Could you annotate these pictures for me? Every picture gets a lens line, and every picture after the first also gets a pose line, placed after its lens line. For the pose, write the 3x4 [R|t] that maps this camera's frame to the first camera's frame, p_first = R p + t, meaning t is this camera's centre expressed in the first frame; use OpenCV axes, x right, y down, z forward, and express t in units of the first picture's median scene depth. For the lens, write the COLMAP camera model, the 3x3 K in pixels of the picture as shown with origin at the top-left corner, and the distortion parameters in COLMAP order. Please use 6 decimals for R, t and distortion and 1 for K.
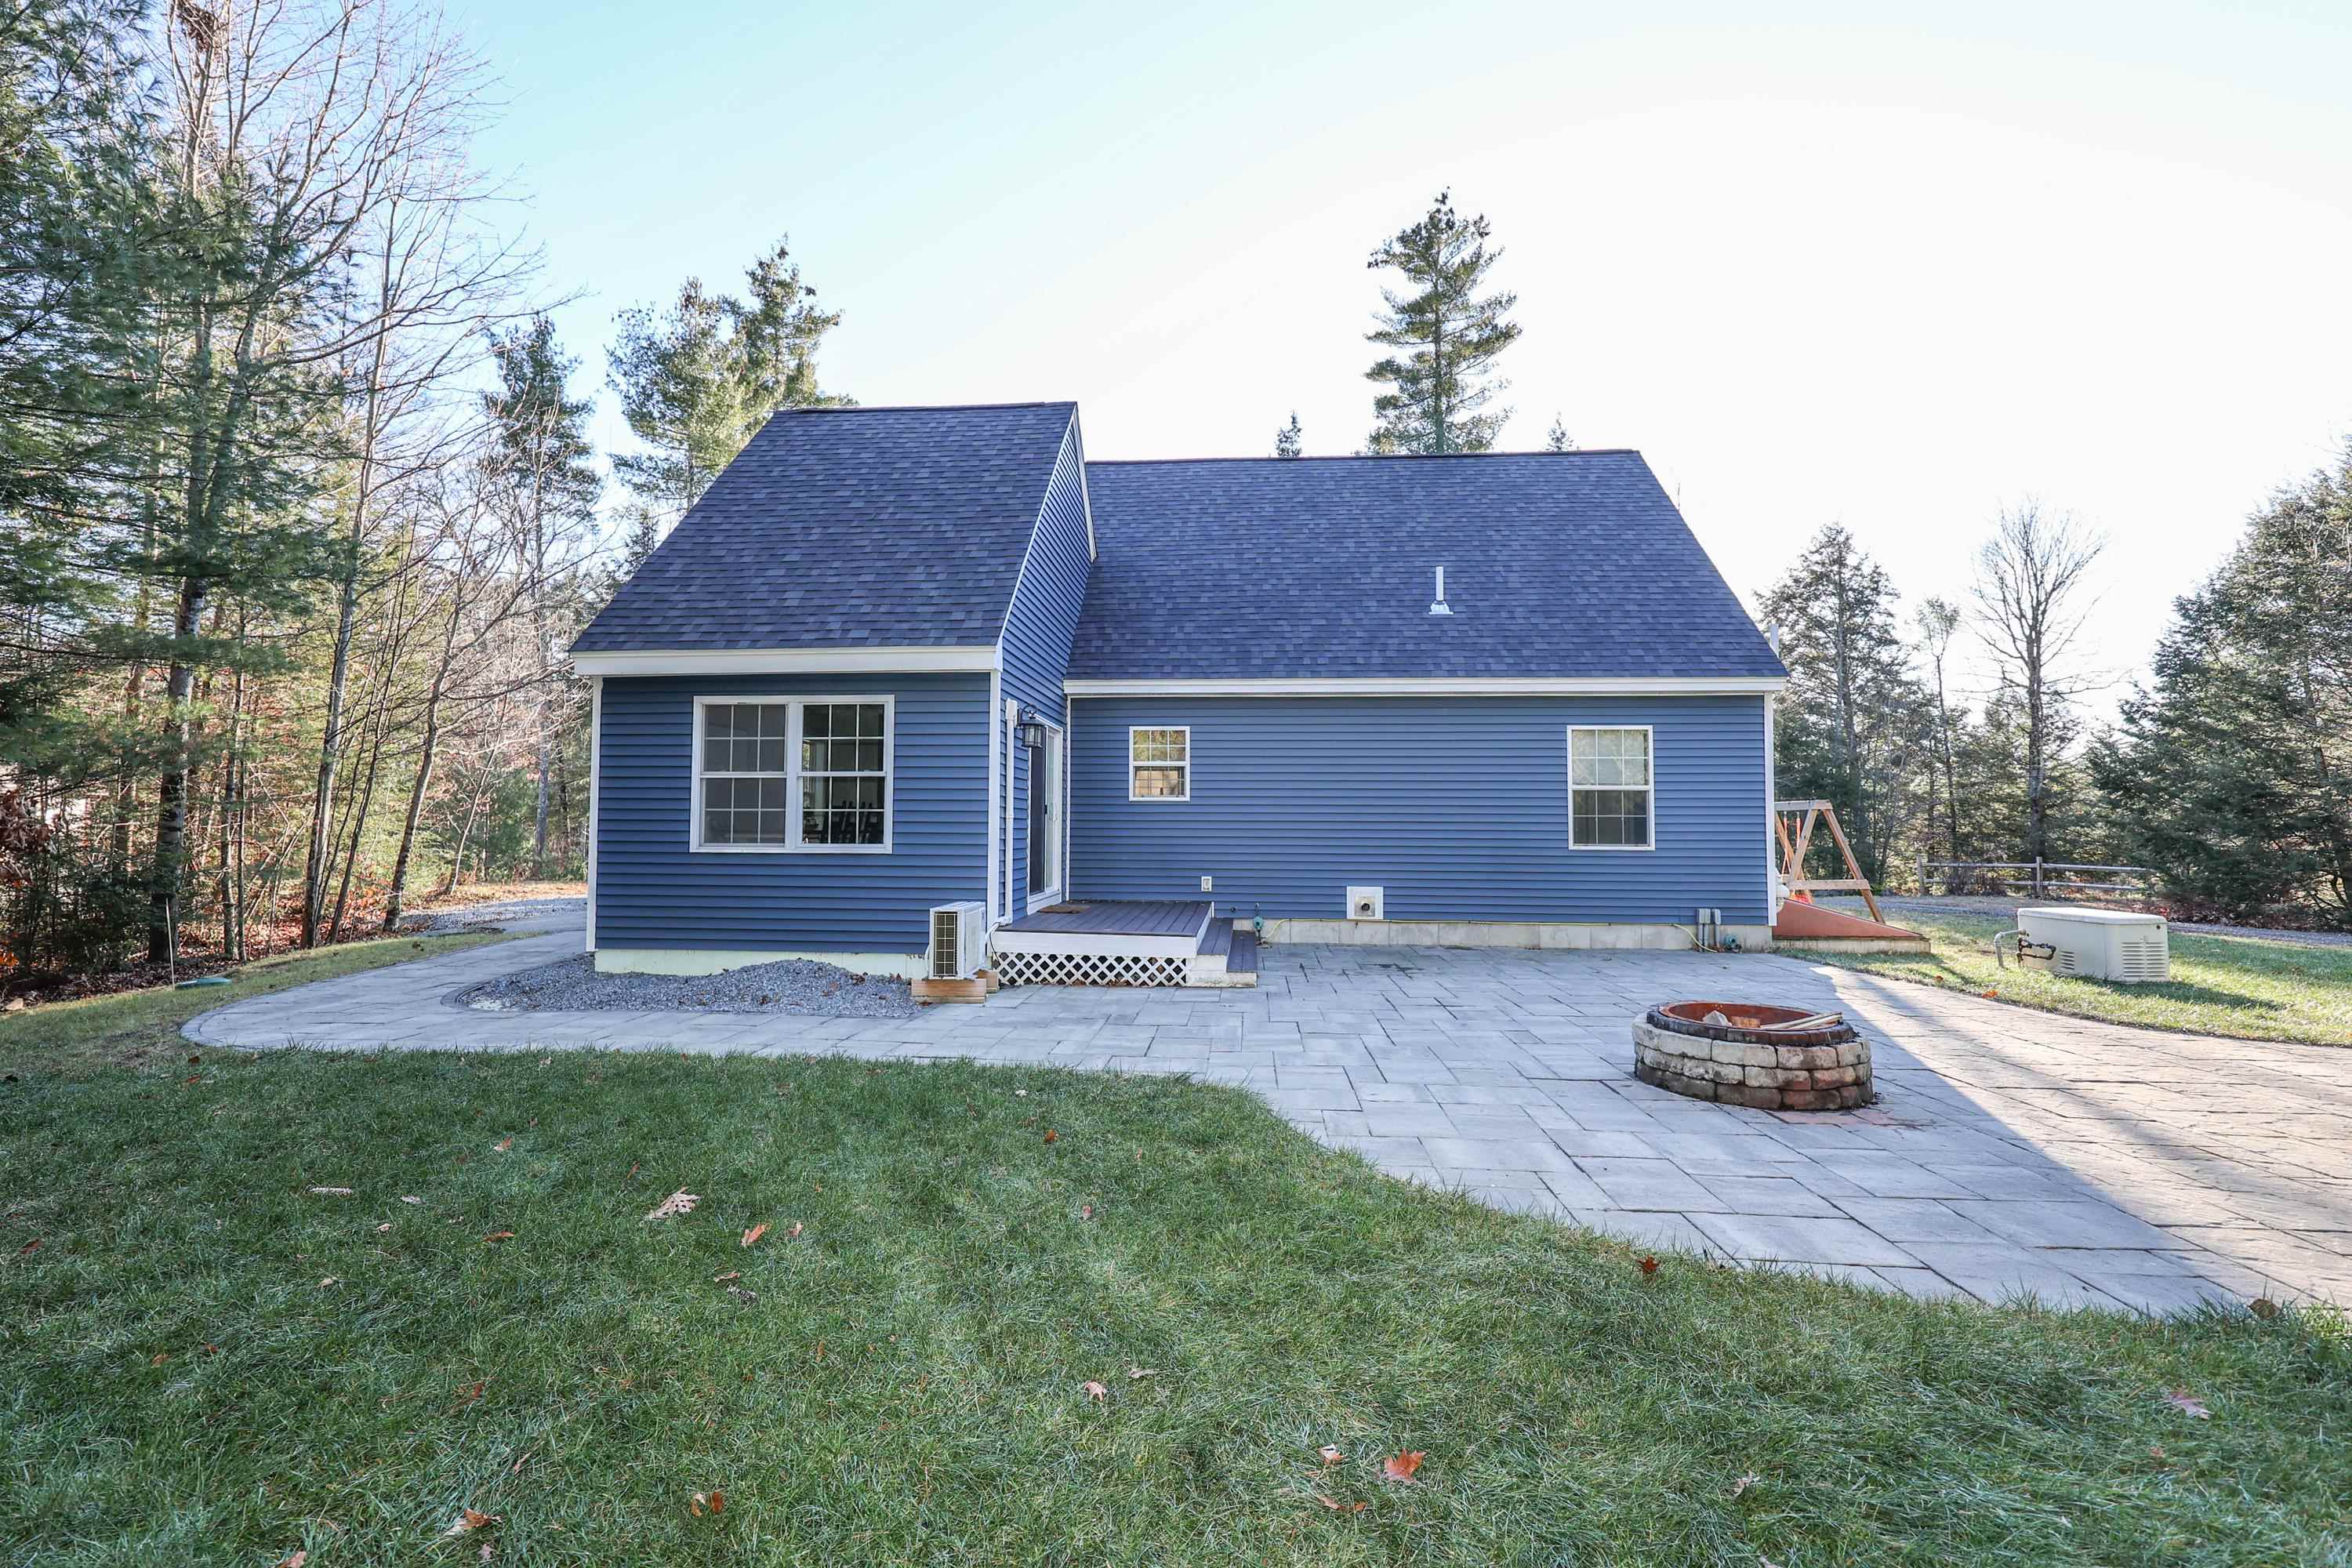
lens RADIAL K [[981.4, 0, 1198.0], [0, 981.4, 778.6], [0, 0, 1]] dist [-0.000516, 0.000128]
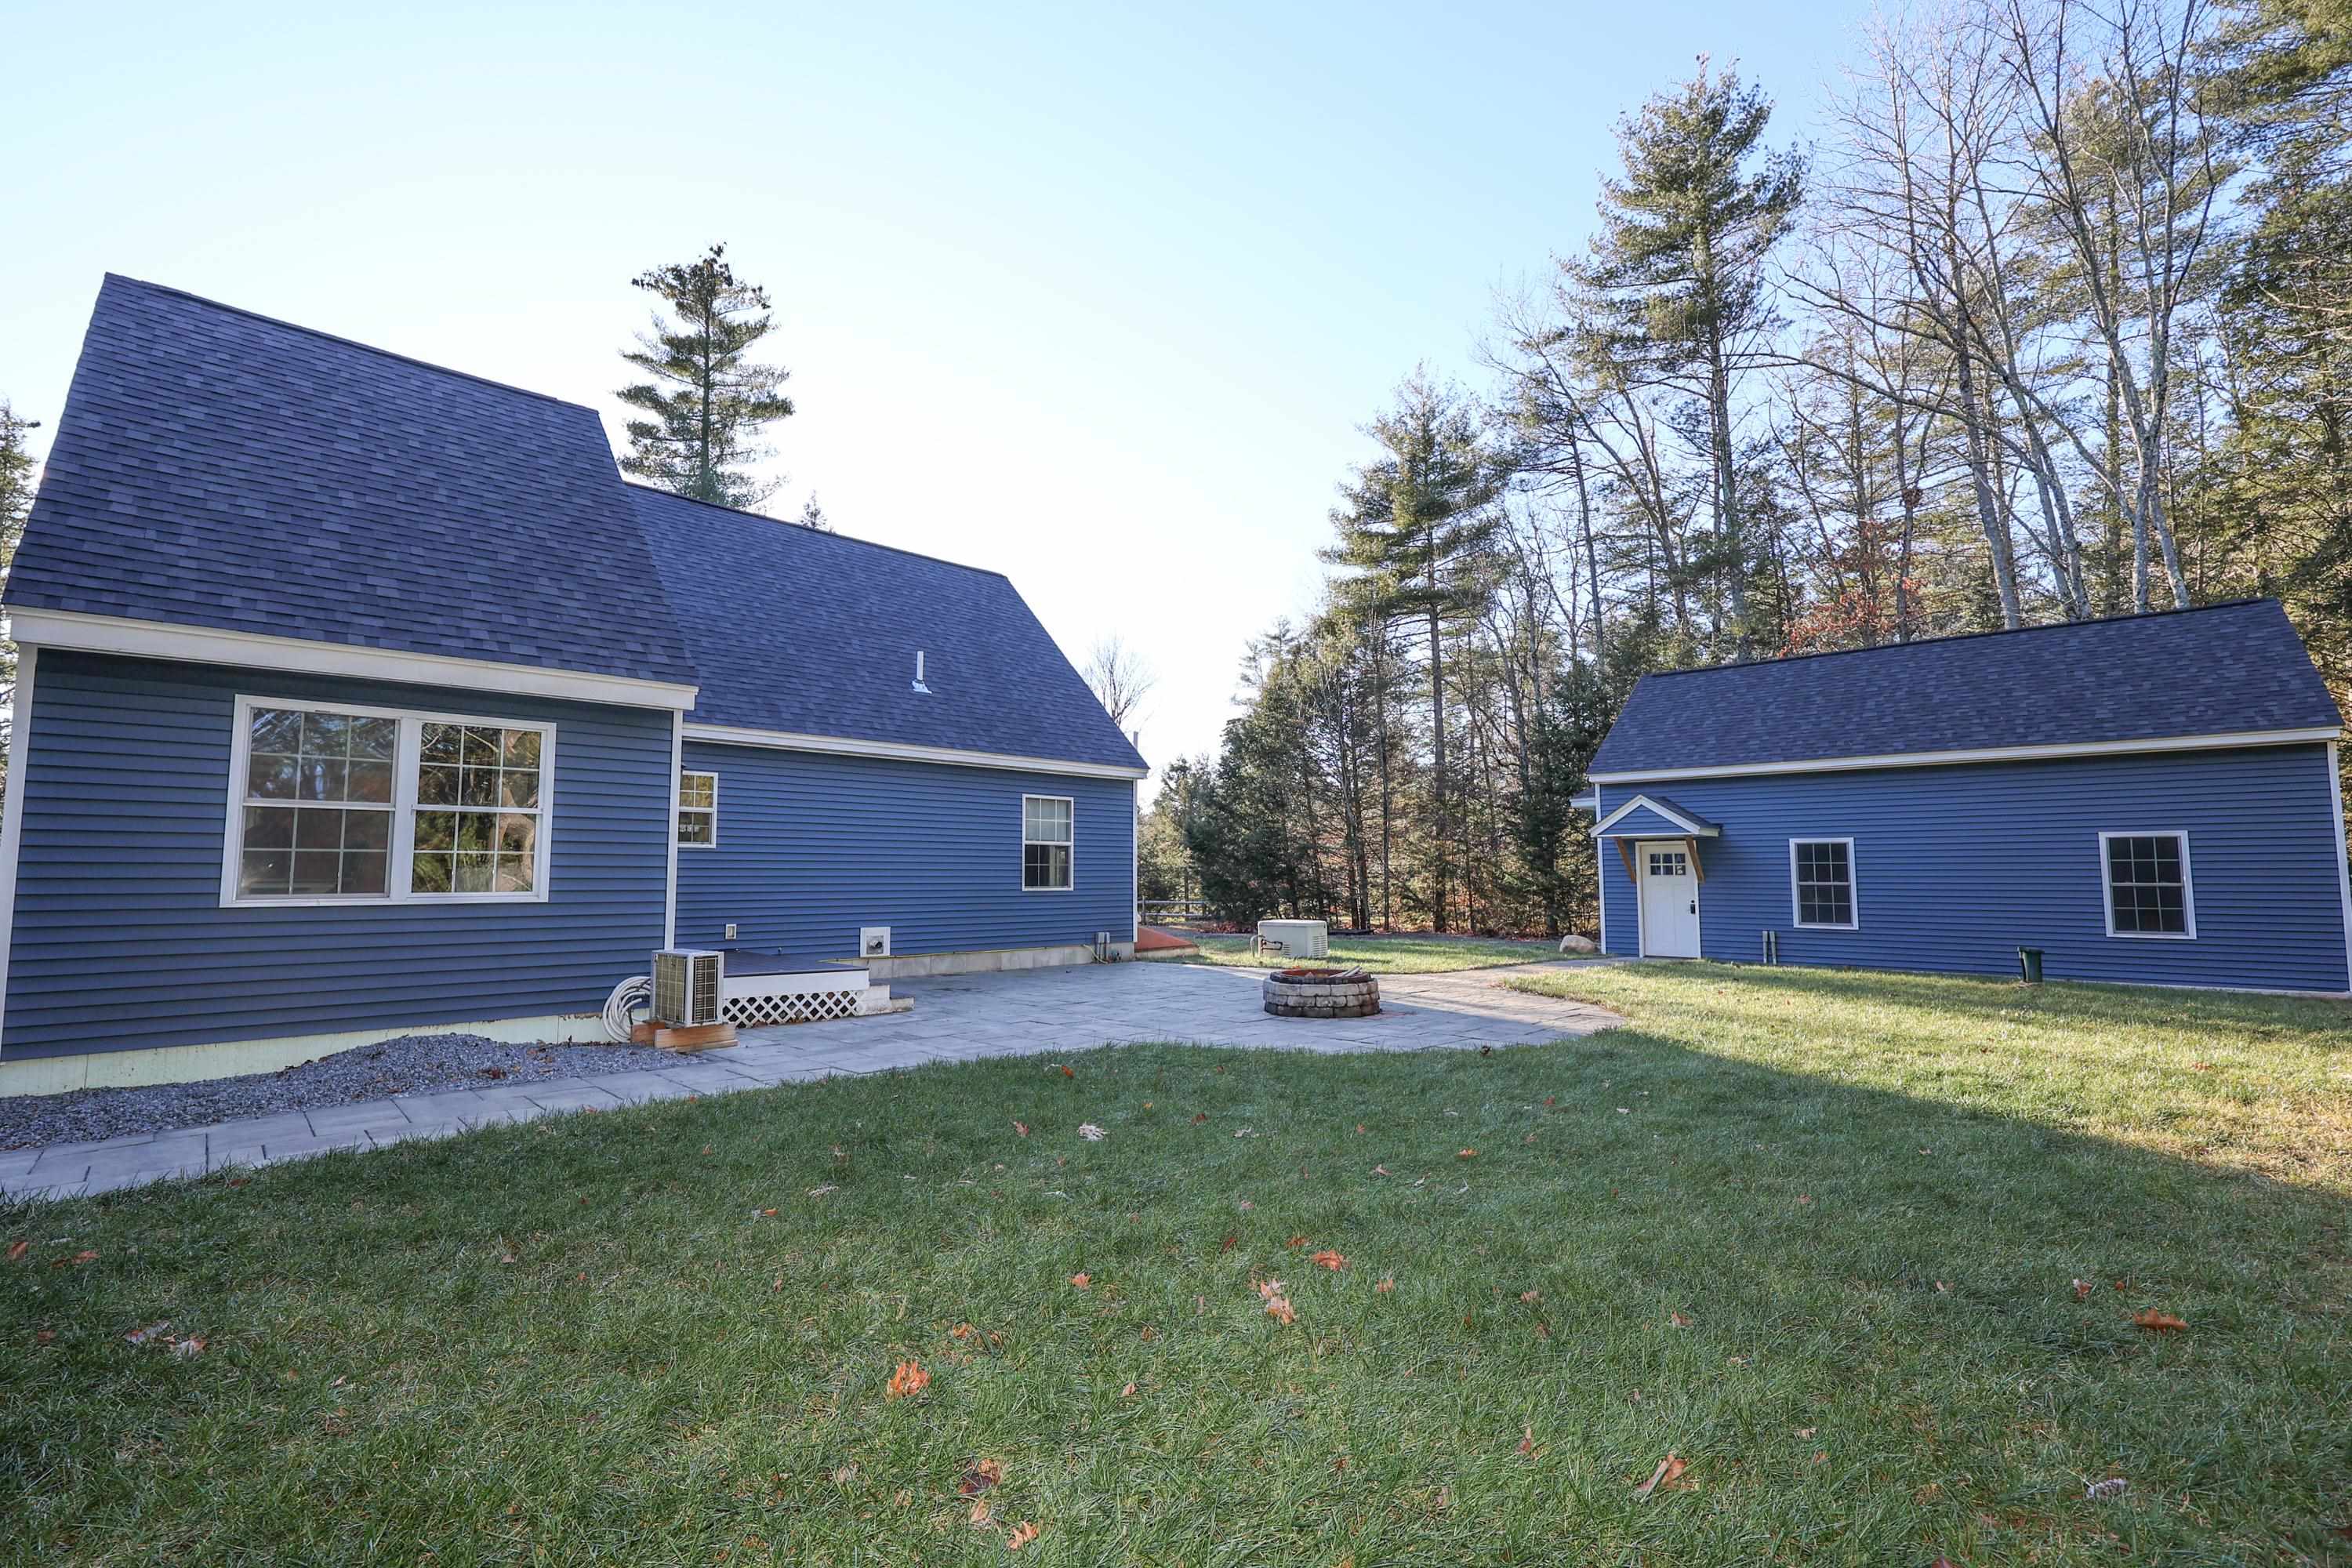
lens RADIAL K [[969.7, 0, 1171.1], [0, 969.7, 784.7], [0, 0, 1]] dist [-0.000539, -0.000217]
pose [[0.683103, 0.063121, 0.727589, -0.415950], [-0.026635, 0.997748, -0.061552, 0.007128], [-0.729836, 0.022667, 0.683246, -0.006081]]
